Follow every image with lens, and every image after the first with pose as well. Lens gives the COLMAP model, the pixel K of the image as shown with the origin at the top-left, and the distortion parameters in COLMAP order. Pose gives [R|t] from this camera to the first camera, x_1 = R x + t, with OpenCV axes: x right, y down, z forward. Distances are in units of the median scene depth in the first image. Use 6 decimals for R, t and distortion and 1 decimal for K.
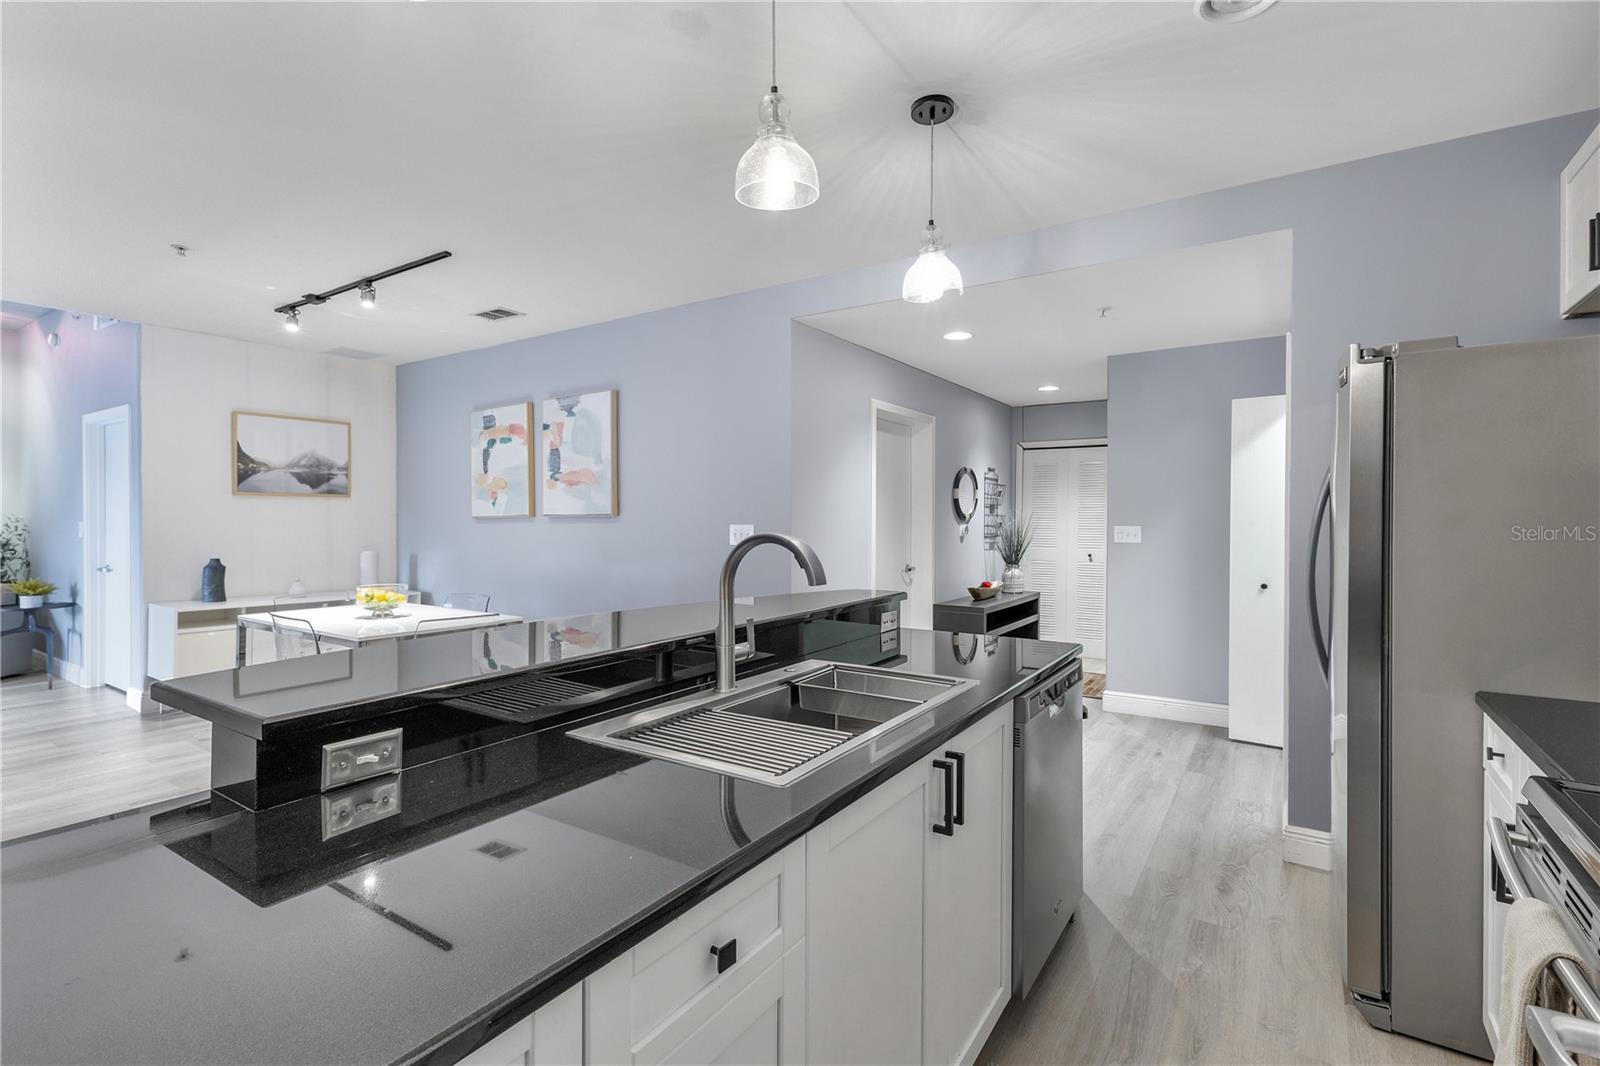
lens RADIAL K [[719.7, 0, 786.4], [0, 719.7, 543.3], [0, 0, 1]] dist [0.007426, -0.000253]
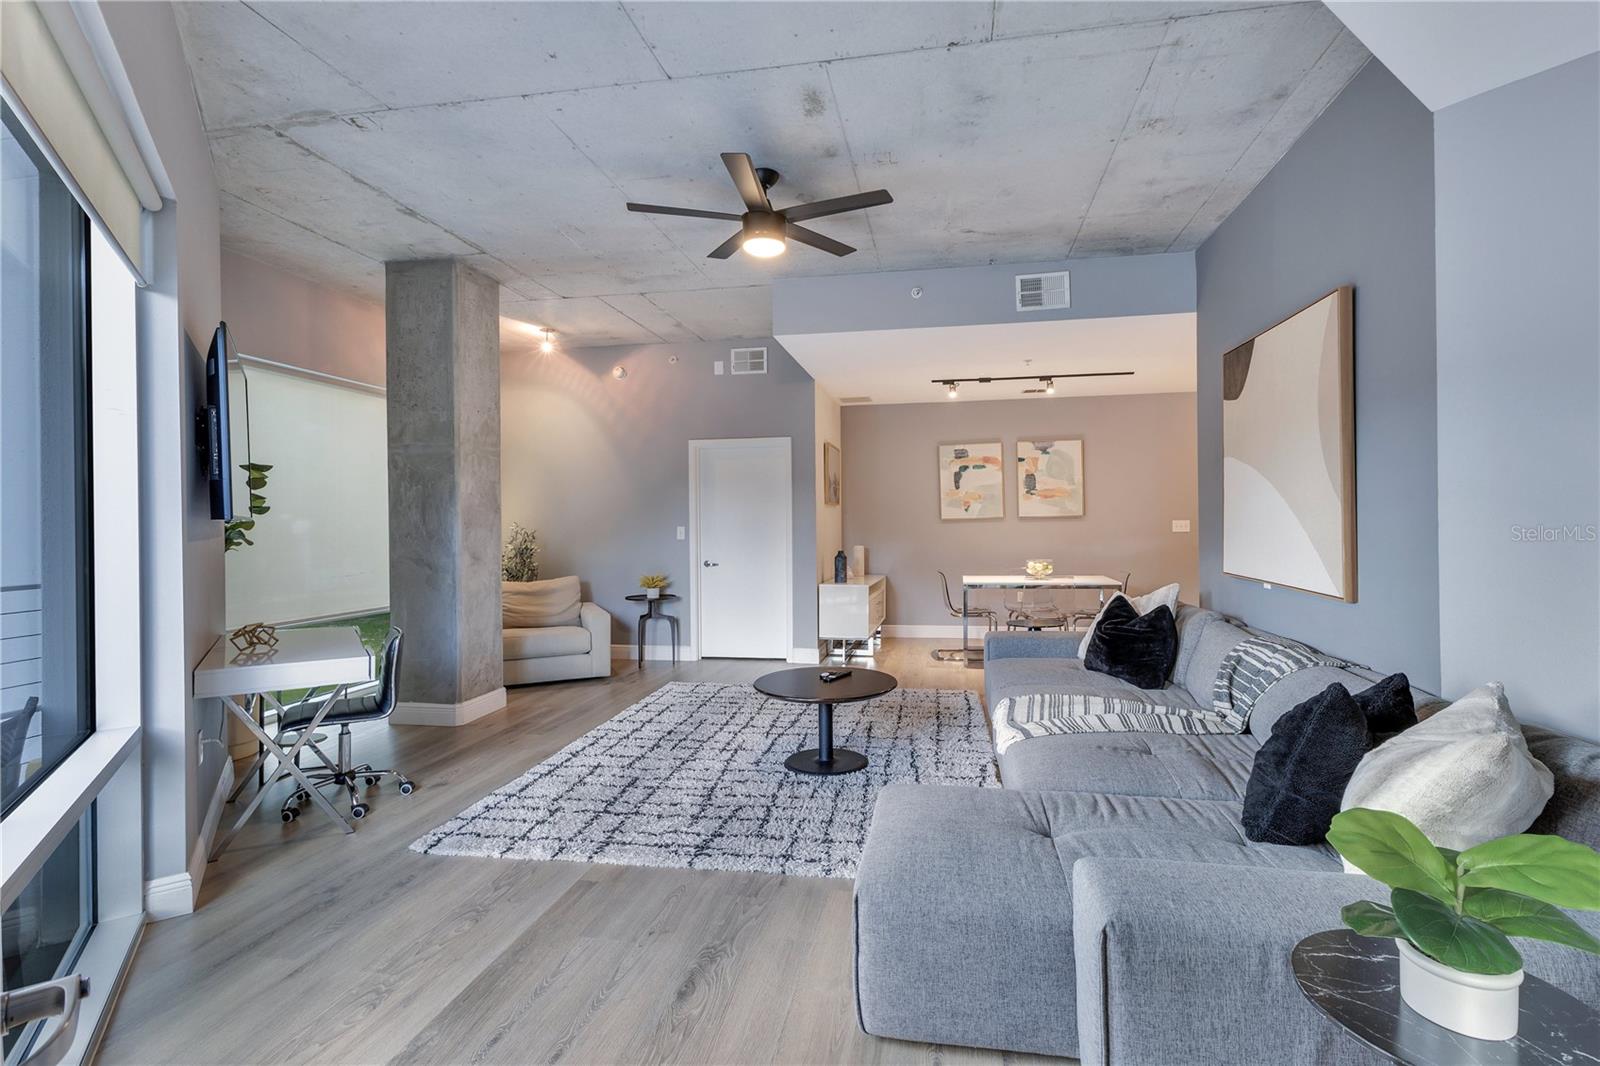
lens RADIAL K [[719.7, 0, 815.2], [0, 719.7, 525.2], [0, 0, 1]] dist [0.007426, -0.000253]
pose [[0.910667, -0.014457, 0.412888, -1.321150], [0.027501, 0.999292, -0.025666, 0.004881], [-0.412225, 0.034728, 0.910420, -0.202471]]
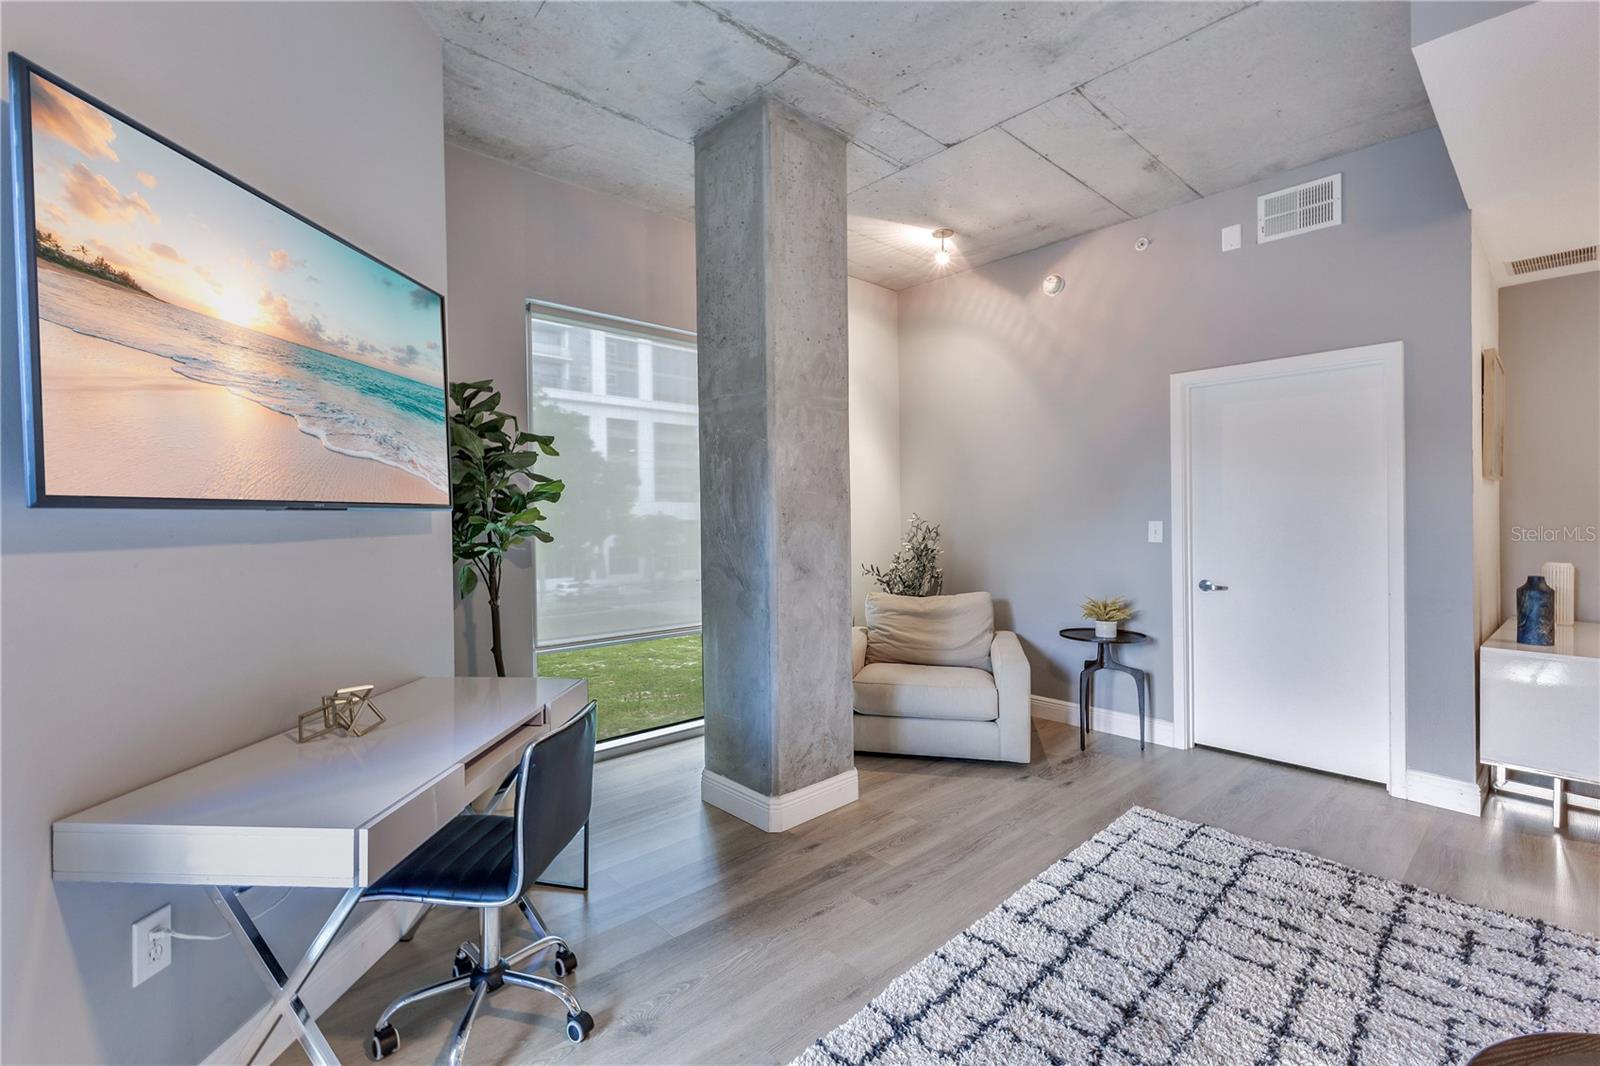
lens RADIAL K [[719.7, 0, 800.5], [0, 719.7, 514.2], [0, 0, 1]] dist [0.007426, -0.000253]
pose [[0.976882, -0.011898, -0.213446, -1.215064], [0.003617, 0.999227, -0.039144, -0.010386], [0.213746, 0.037468, 0.976170, 0.233337]]
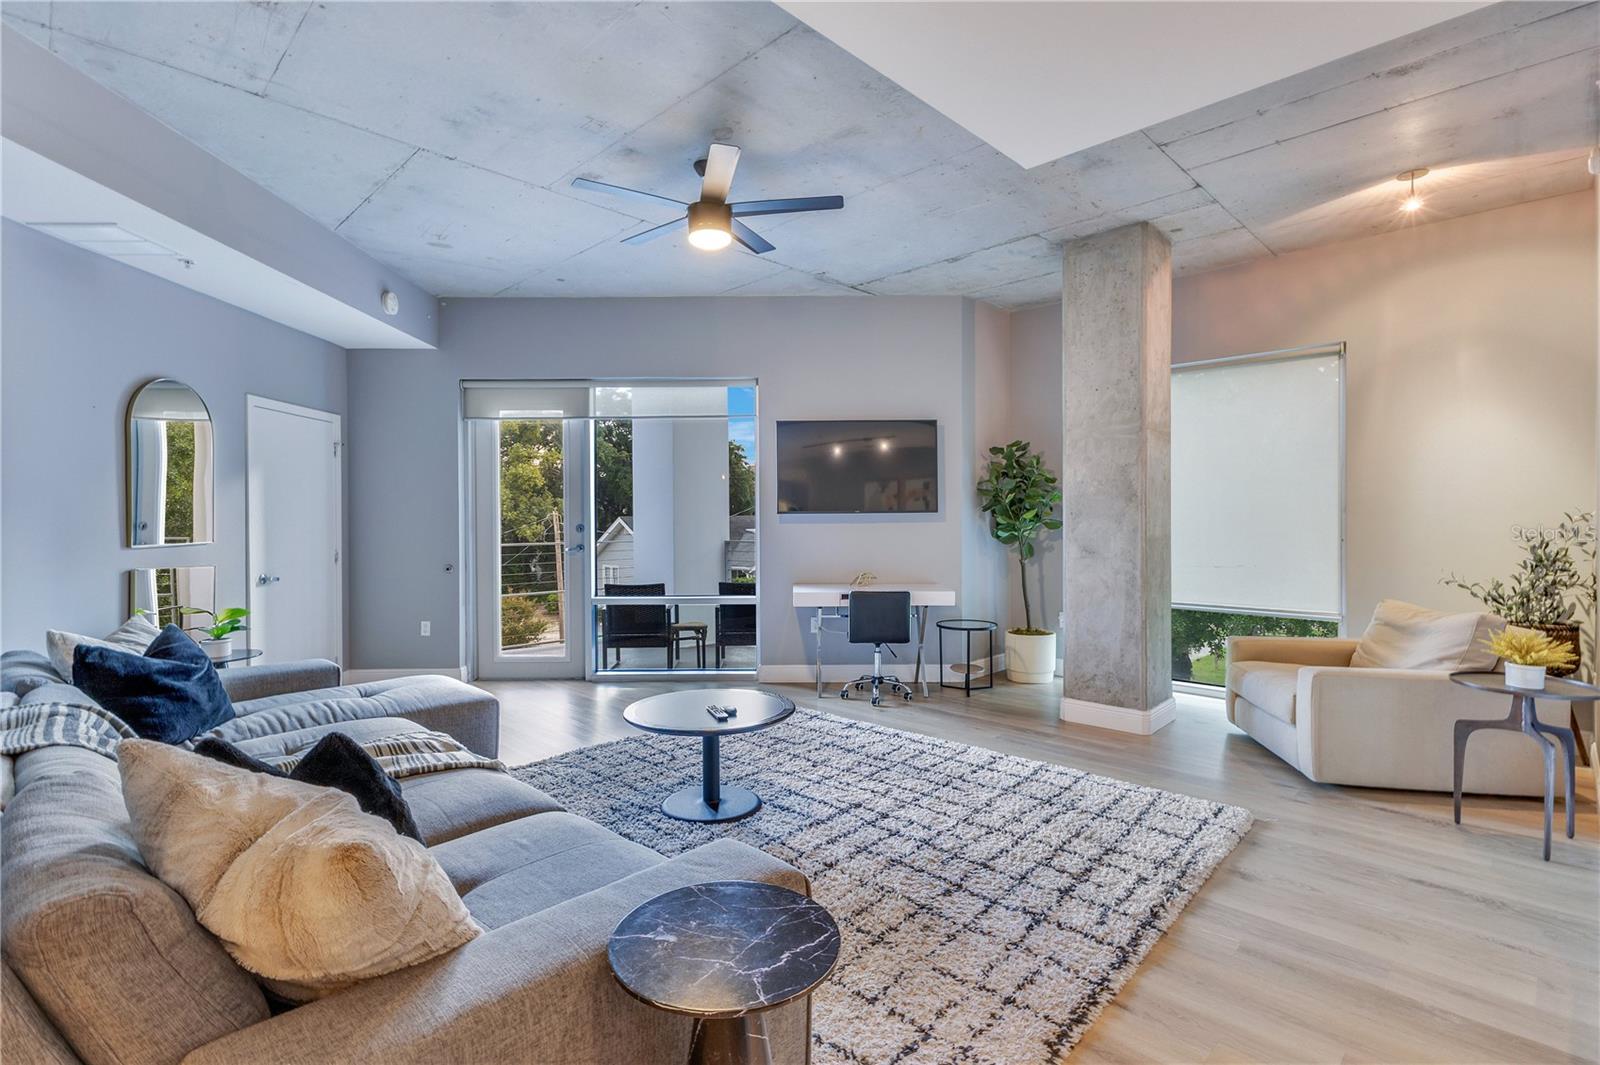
lens RADIAL K [[719.7, 0, 786.4], [0, 719.7, 537.6], [0, 0, 1]] dist [0.007426, -0.000253]
pose [[-0.180531, 0.022340, -0.983315, -0.460241], [-0.029177, 0.999180, 0.028057, -0.018390], [0.983136, 0.033756, -0.179732, 0.598853]]
